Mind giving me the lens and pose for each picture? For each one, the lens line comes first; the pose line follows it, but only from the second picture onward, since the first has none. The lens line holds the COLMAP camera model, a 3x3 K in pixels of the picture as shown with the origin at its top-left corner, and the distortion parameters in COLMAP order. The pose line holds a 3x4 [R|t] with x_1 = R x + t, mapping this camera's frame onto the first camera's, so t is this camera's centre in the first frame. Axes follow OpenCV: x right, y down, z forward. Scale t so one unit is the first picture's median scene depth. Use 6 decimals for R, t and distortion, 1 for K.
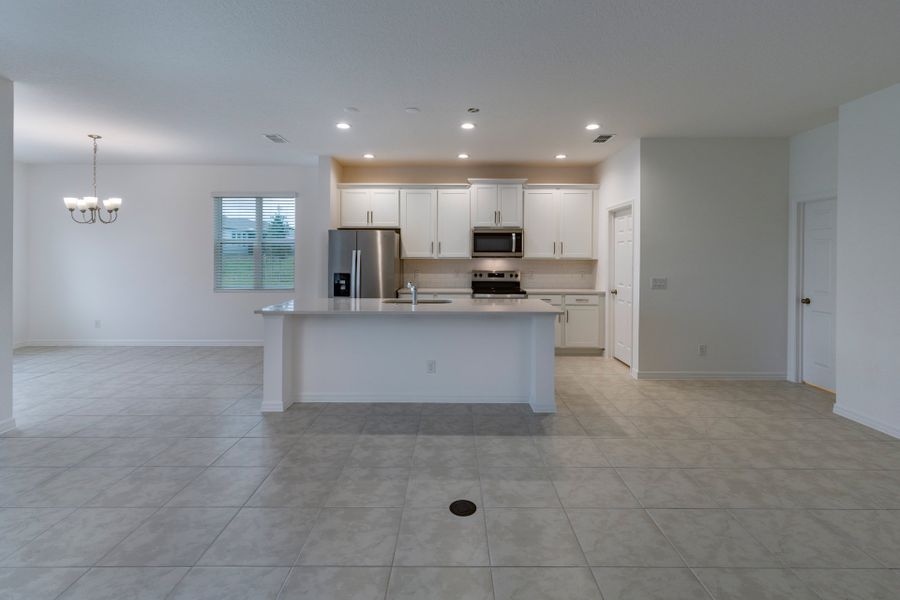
lens RADIAL K [[438.4, 0, 449.5], [0, 438.4, 253.4], [0, 0, 1]] dist [0.001894, -0.000002]
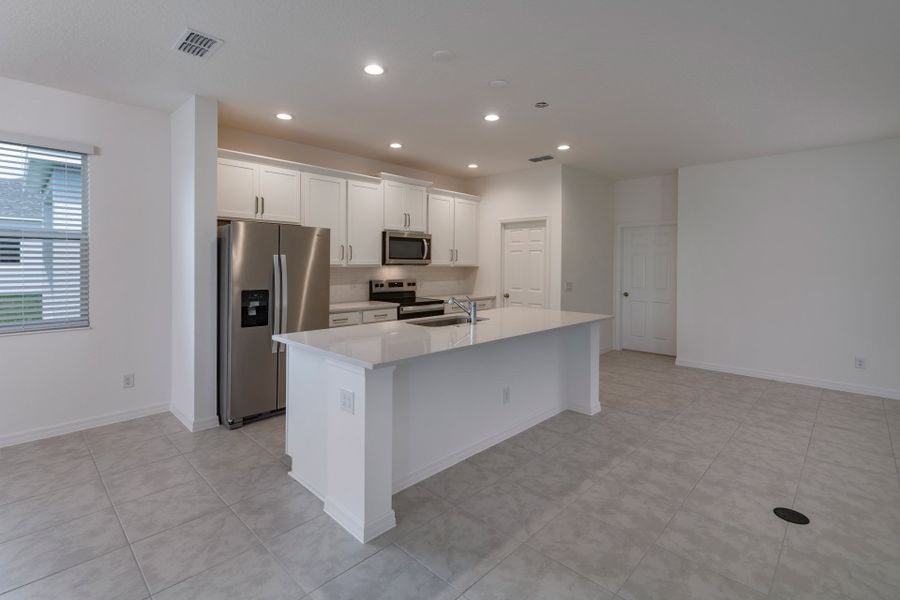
lens RADIAL K [[419.3, 0, 450.4], [0, 419.3, 261.4], [0, 0, 1]] dist [0.005587, 0.000021]
pose [[0.687100, 0.005490, 0.726542, -0.469414], [-0.007419, 0.999972, -0.000540, 0.001923], [-0.726525, -0.005019, 0.687122, 0.352178]]
